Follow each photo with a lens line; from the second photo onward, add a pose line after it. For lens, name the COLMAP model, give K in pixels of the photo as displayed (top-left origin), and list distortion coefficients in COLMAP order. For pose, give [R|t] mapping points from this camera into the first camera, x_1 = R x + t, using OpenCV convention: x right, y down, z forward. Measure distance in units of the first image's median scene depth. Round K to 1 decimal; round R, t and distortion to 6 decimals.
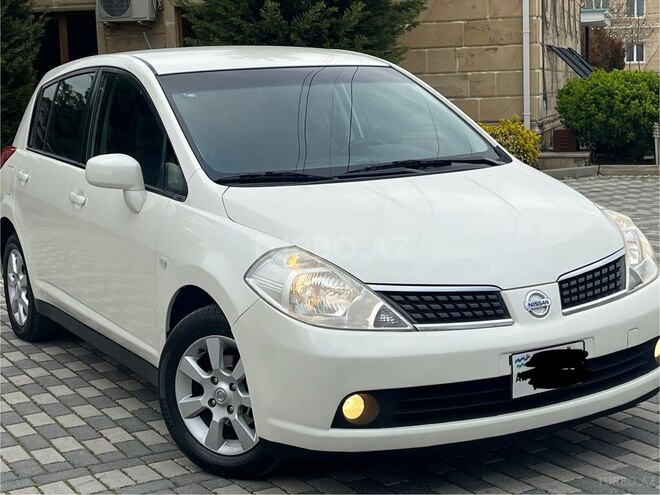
lens RADIAL K [[1146.8, 0, 348.8], [0, 1146.8, 227.1], [0, 0, 1]] dist [0.115993, 0.000000]
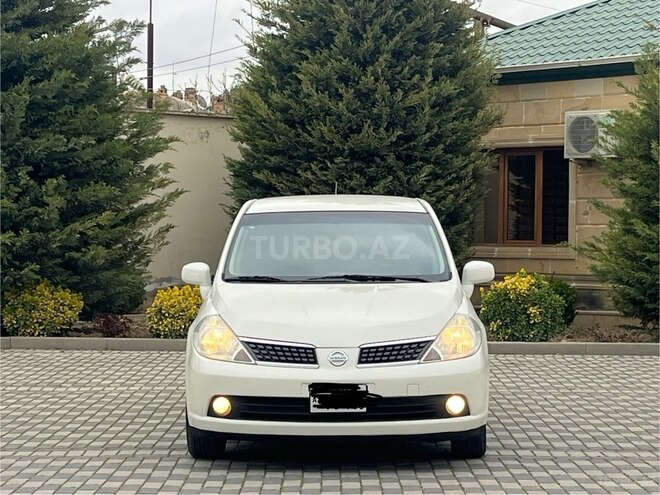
lens RADIAL K [[1656.5, 0, 330.8], [0, 1656.5, 245.5], [0, 0, 1]] dist [0.107980, 0.000000]
pose [[0.864339, 0.039131, -0.501385, 1.172105], [-0.094815, 0.991769, -0.086048, 0.097913], [0.493892, 0.121913, 0.860935, -0.928019]]
